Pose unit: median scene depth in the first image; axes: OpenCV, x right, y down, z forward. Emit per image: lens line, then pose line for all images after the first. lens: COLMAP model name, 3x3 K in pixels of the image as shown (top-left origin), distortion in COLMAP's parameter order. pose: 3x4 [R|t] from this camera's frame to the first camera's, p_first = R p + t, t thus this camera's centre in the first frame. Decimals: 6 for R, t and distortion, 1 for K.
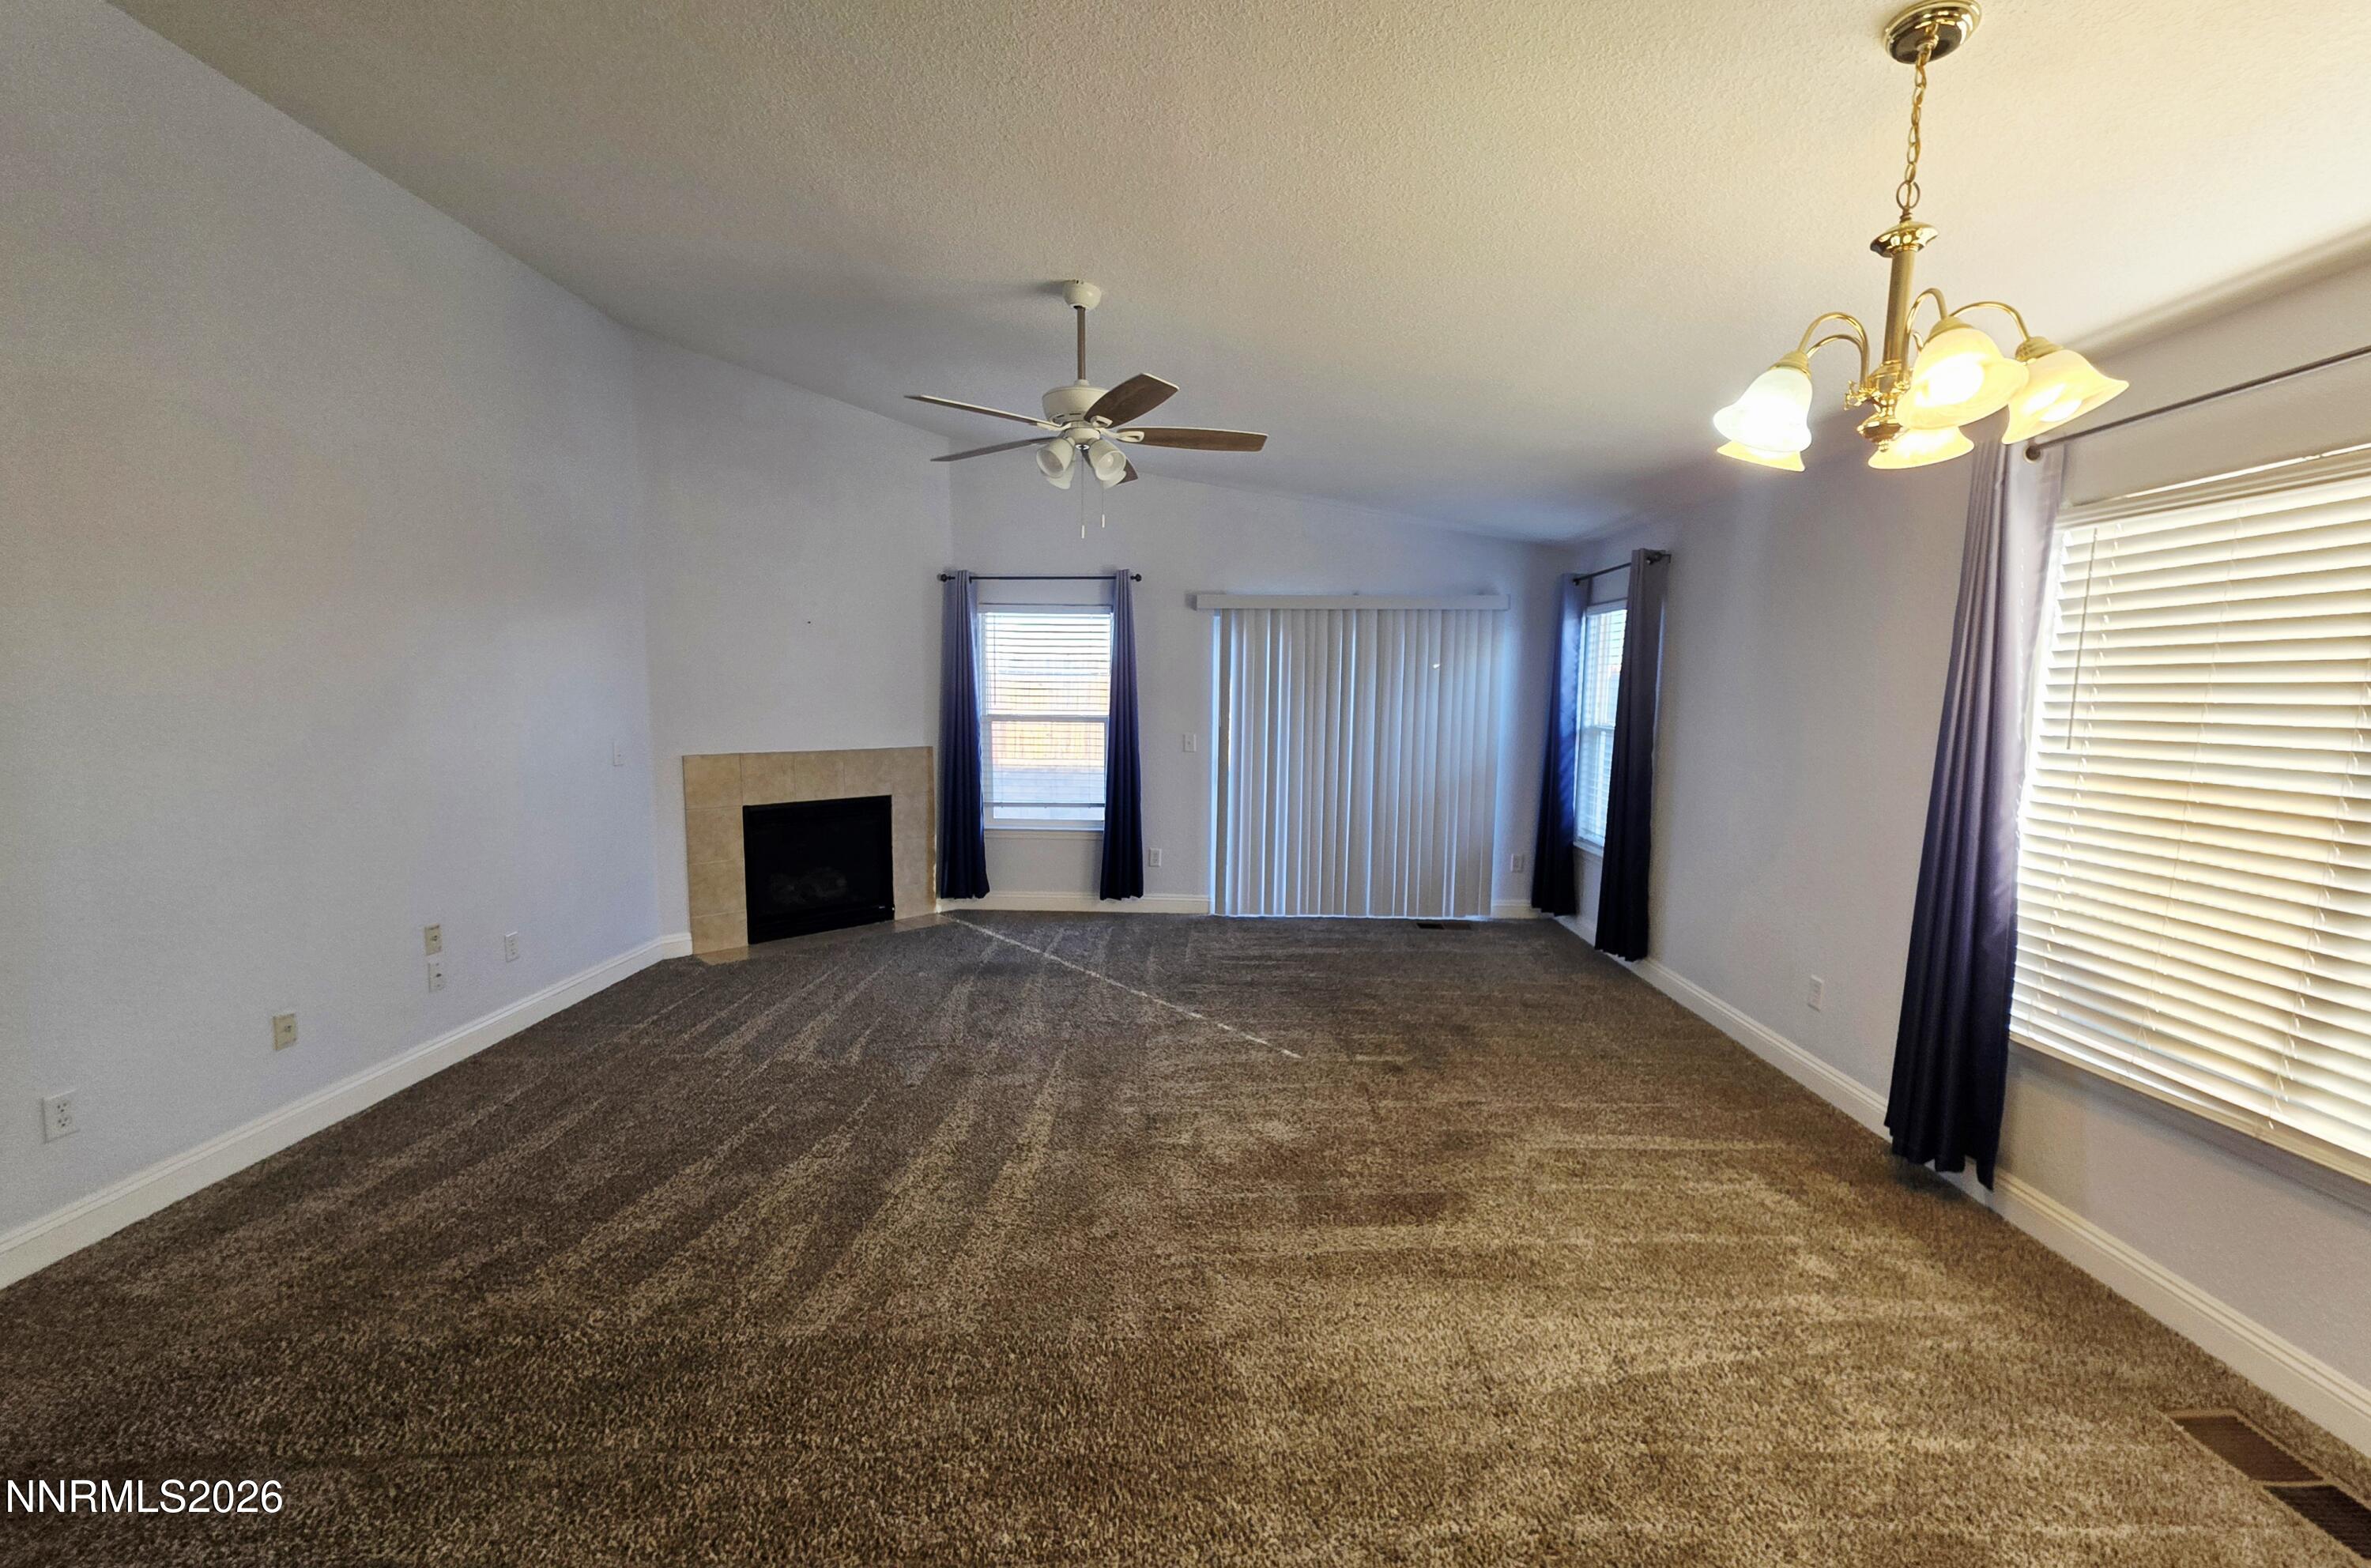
lens RADIAL K [[943.2, 0, 1187.4], [0, 943.2, 795.0], [0, 0, 1]] dist [0.001241, 0.000262]
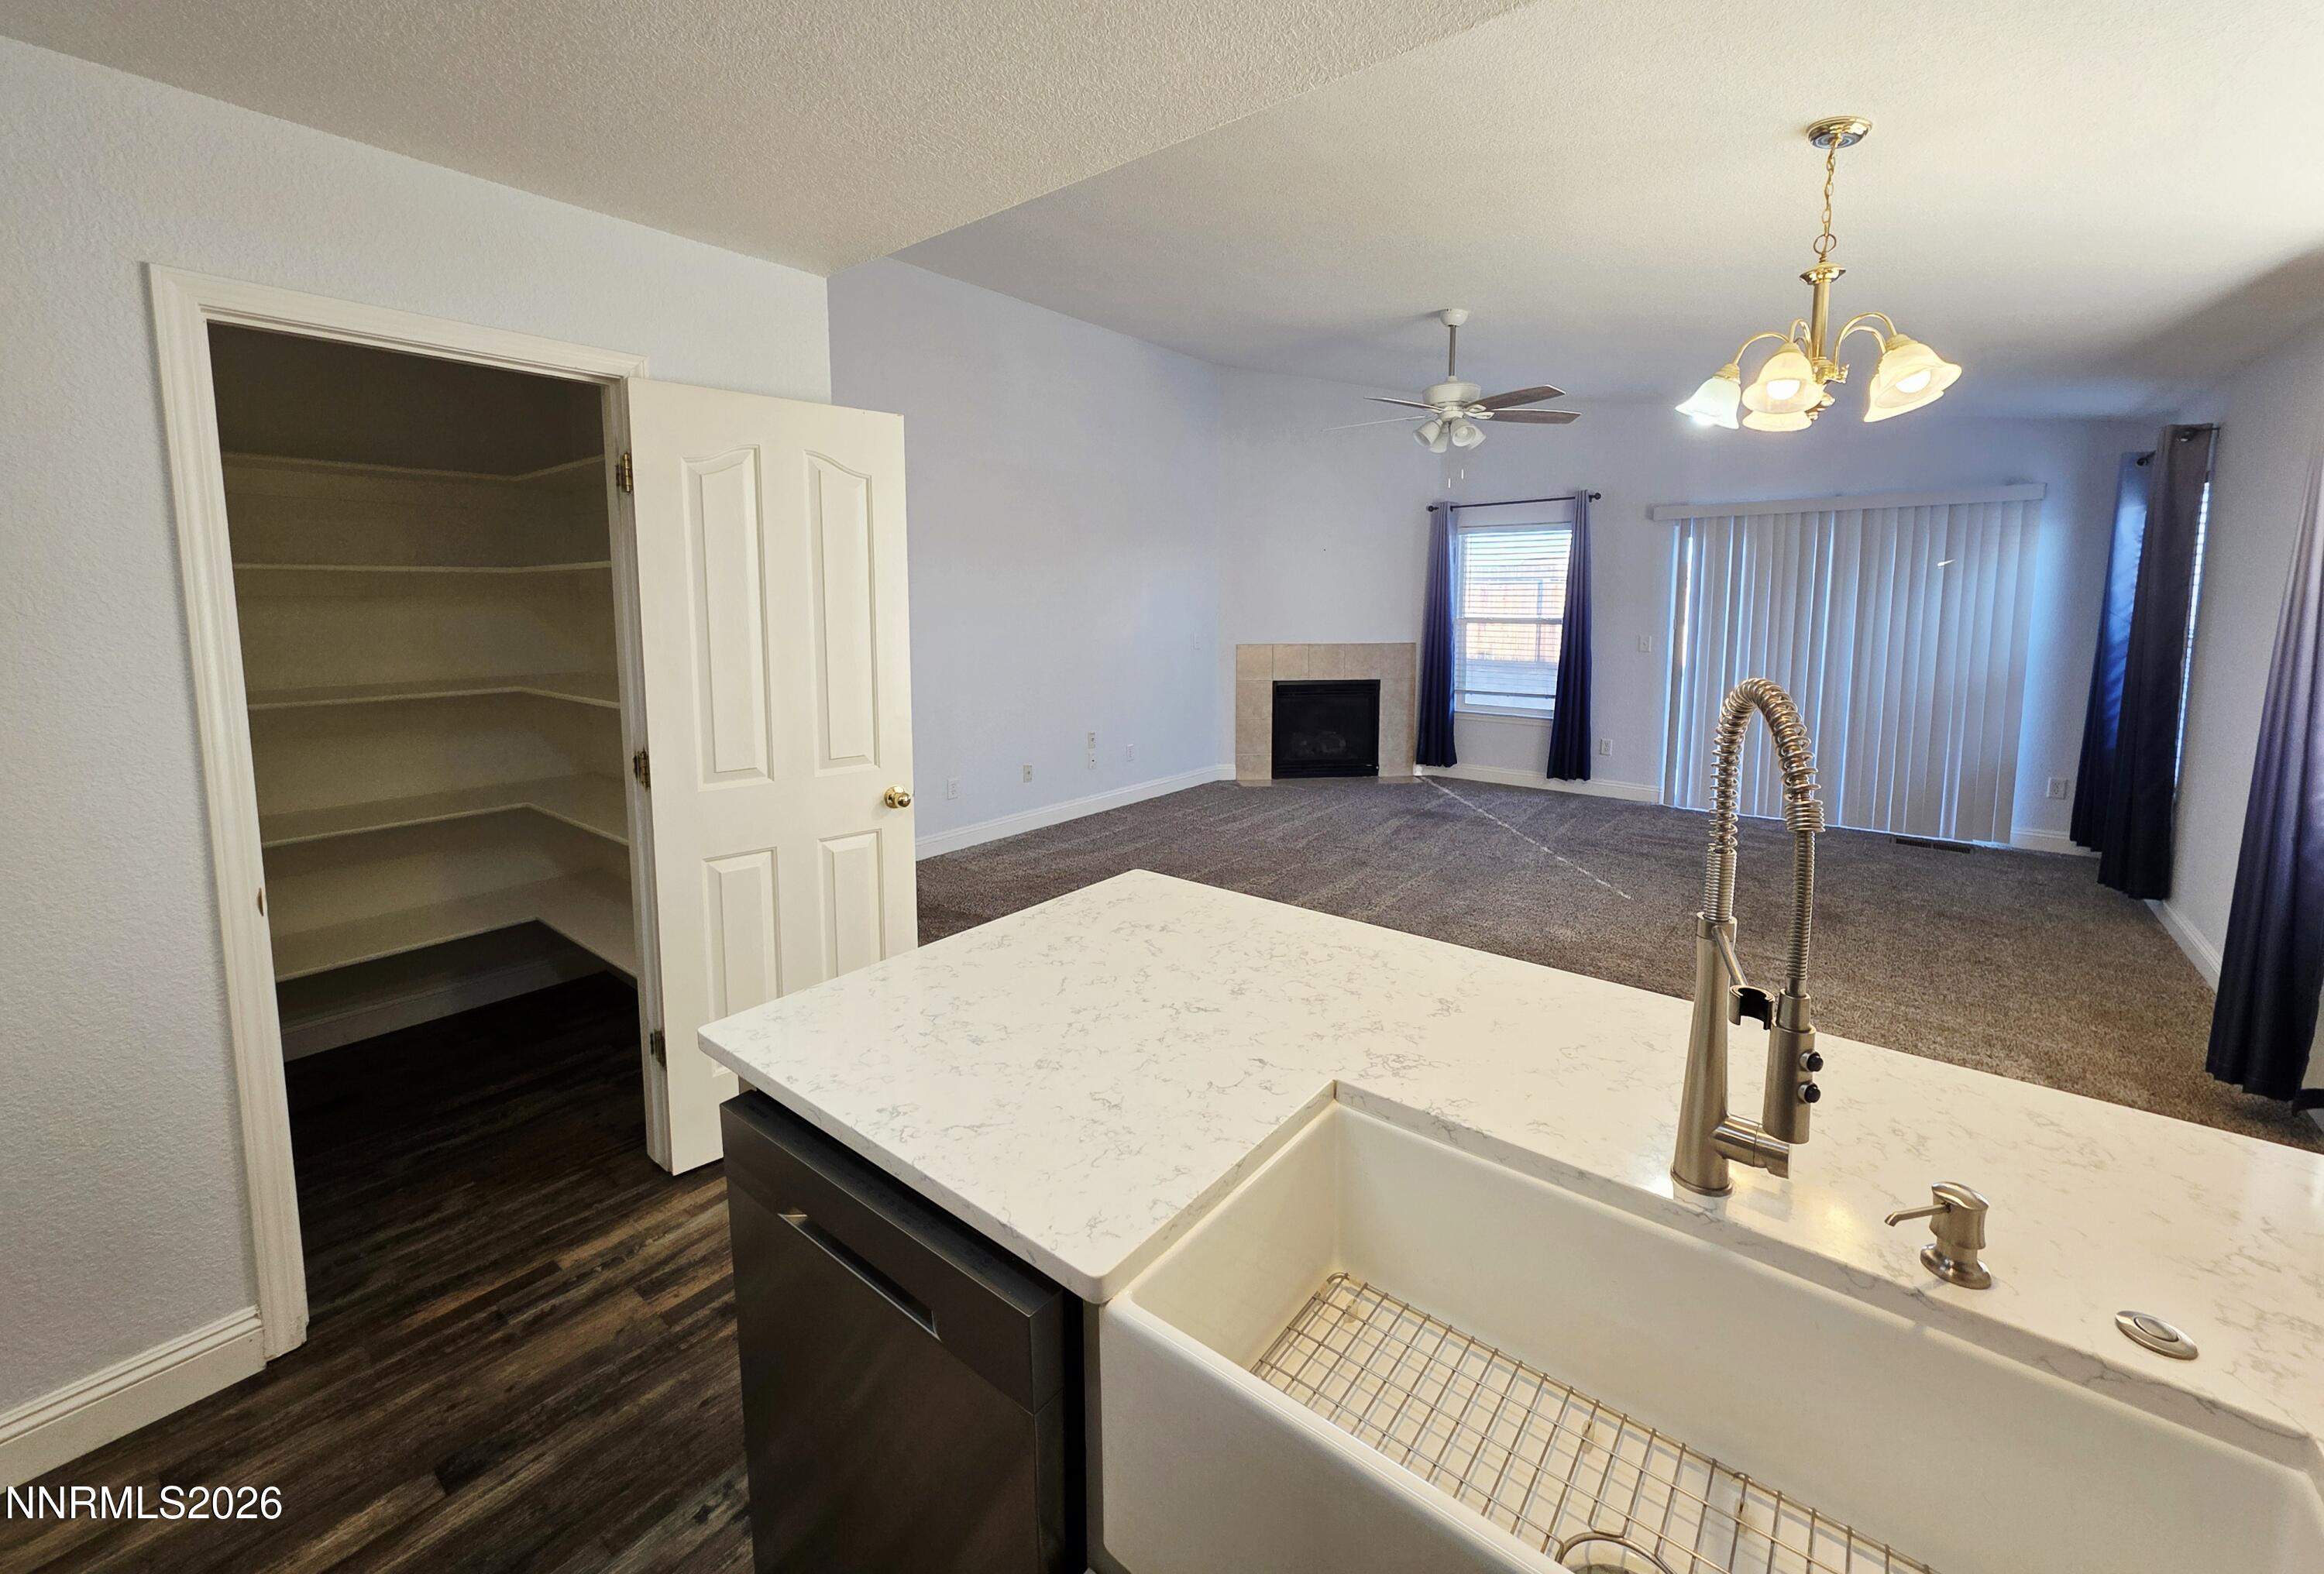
lens RADIAL K [[924.2, 0, 1159.9], [0, 924.2, 692.1], [0, 0, 1]] dist [0.000919, 0.000291]
pose [[0.789675, 0.049427, -0.611531, 0.245456], [-0.056607, 0.998368, 0.007596, 0.027453], [0.610909, 0.028619, 0.791184, -0.205752]]
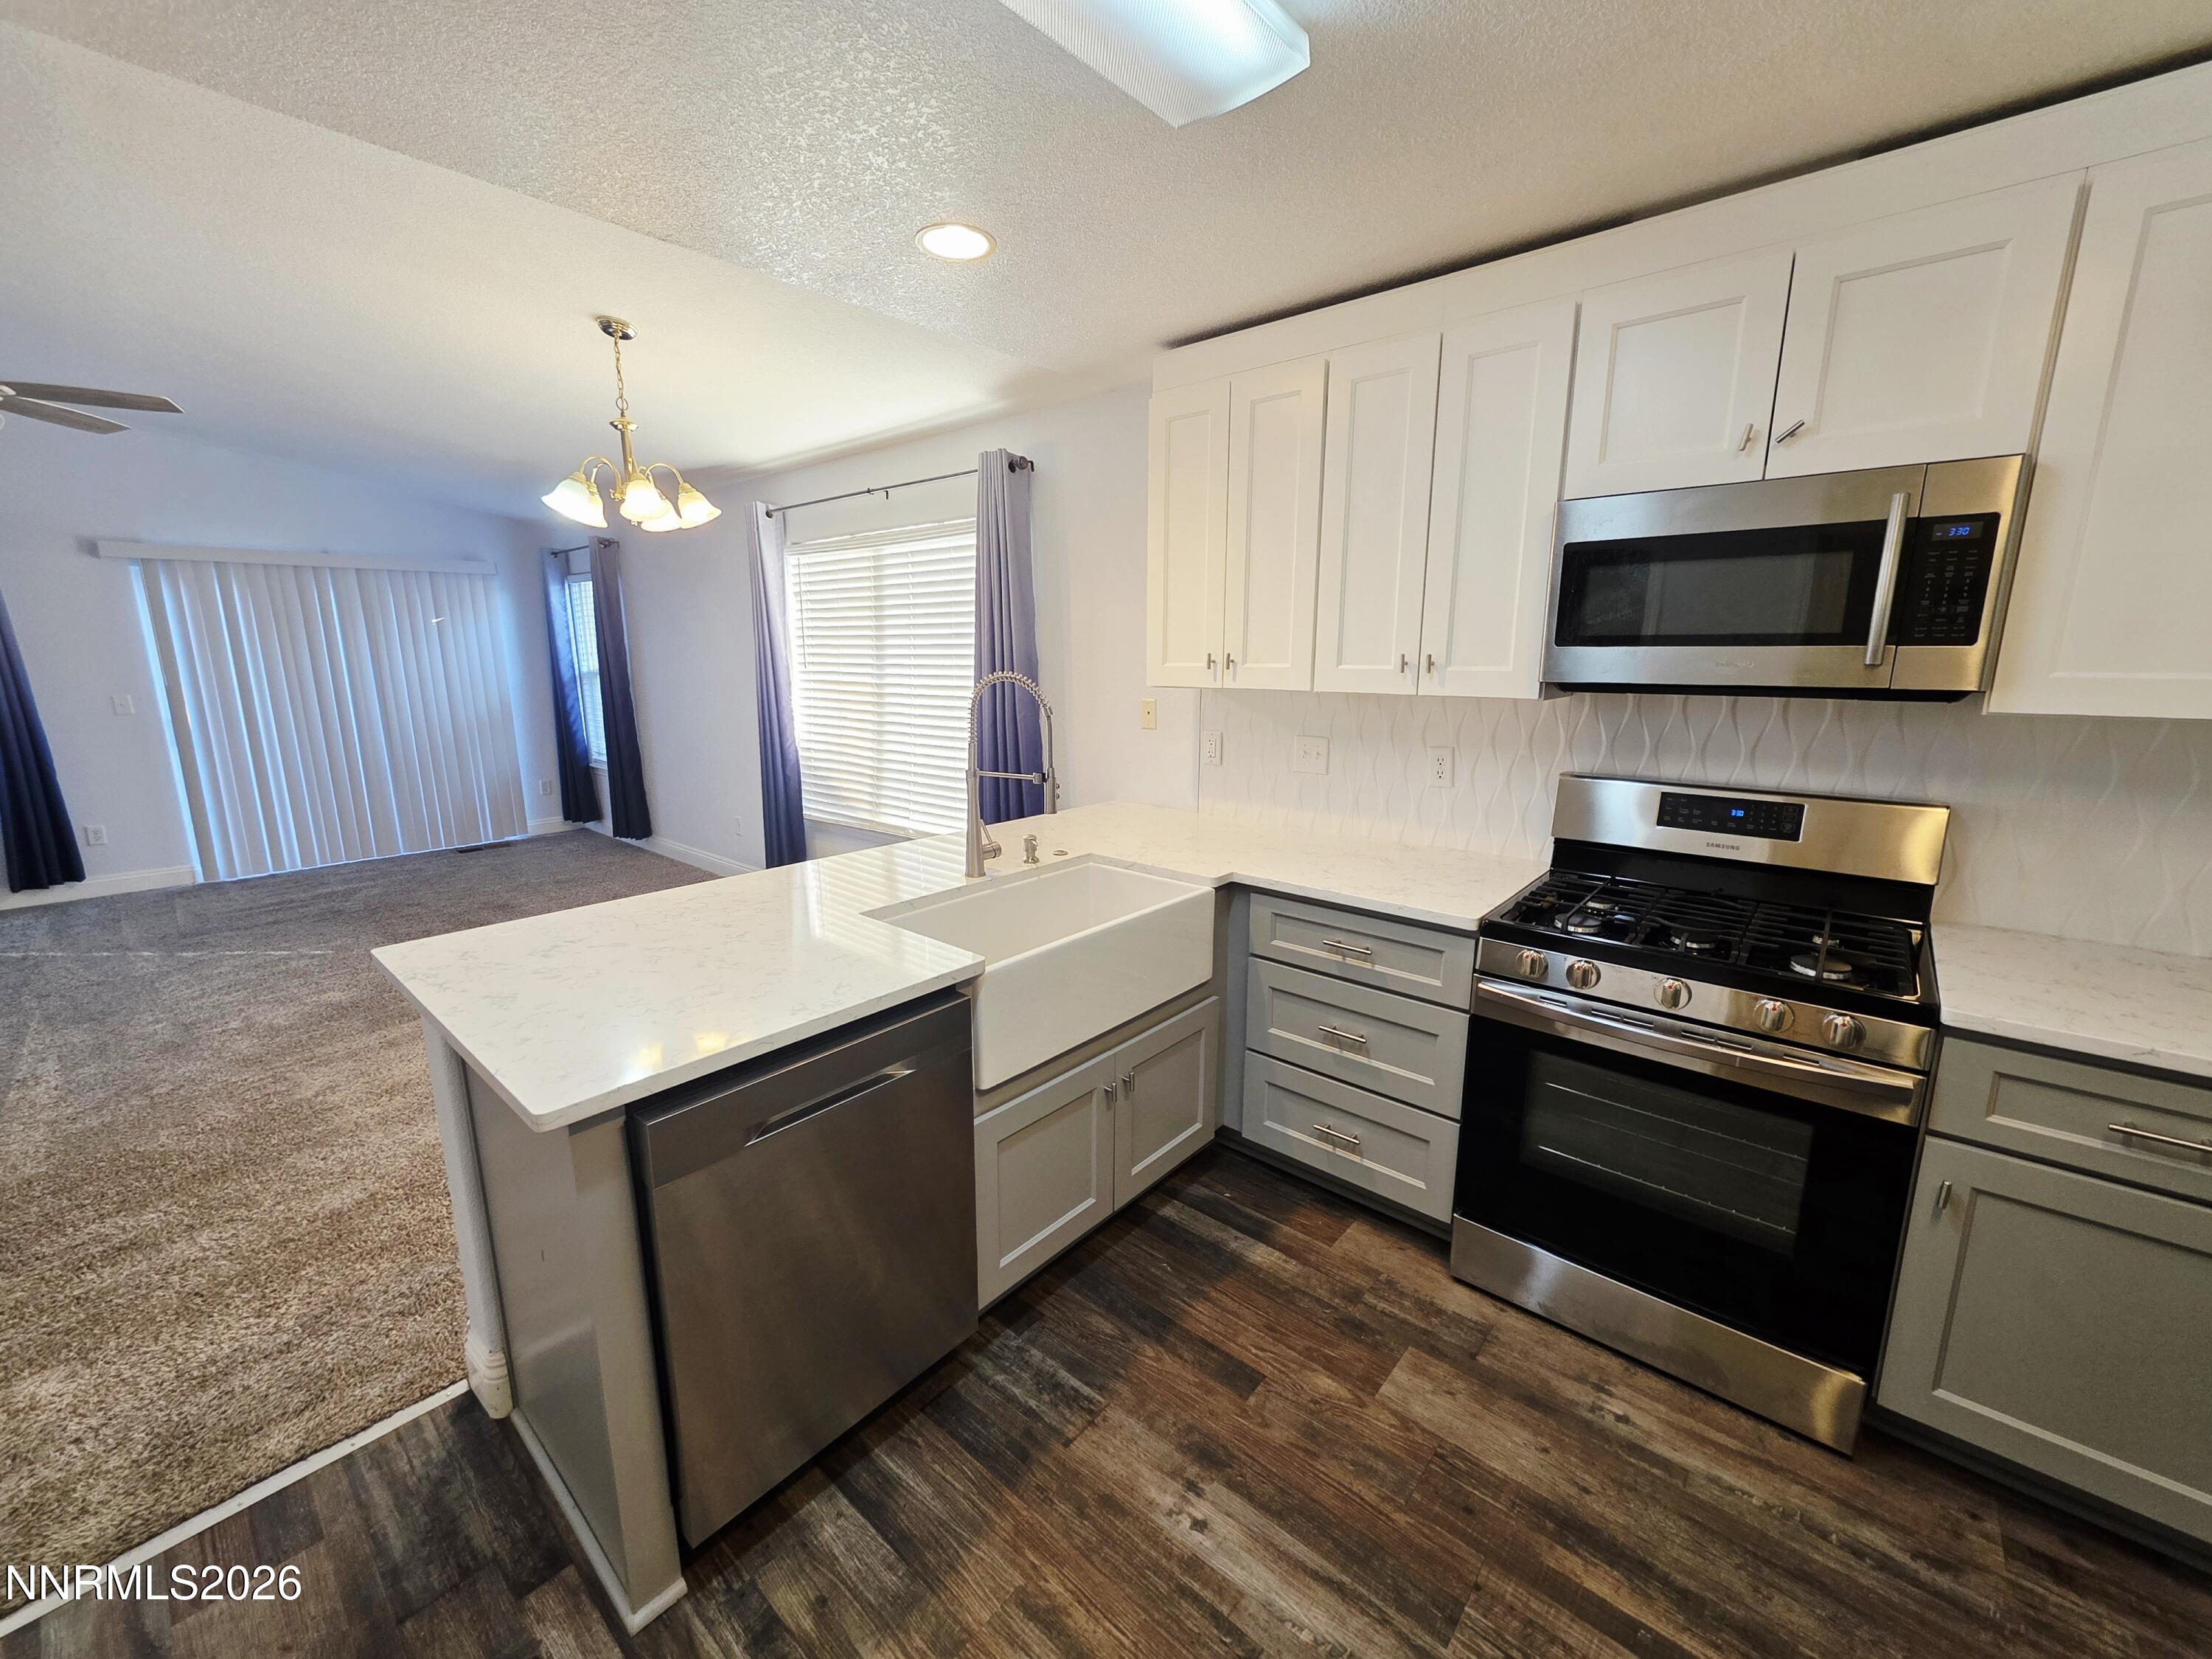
lens RADIAL K [[880.8, 0, 1097.2], [0, 880.8, 821.0], [0, 0, 1]] dist [0.007097, -0.000169]
pose [[0.646792, -0.161526, 0.745365, -0.053150], [0.096623, 0.986795, 0.130000, 0.040180], [-0.756521, -0.012064, 0.653858, -0.324583]]
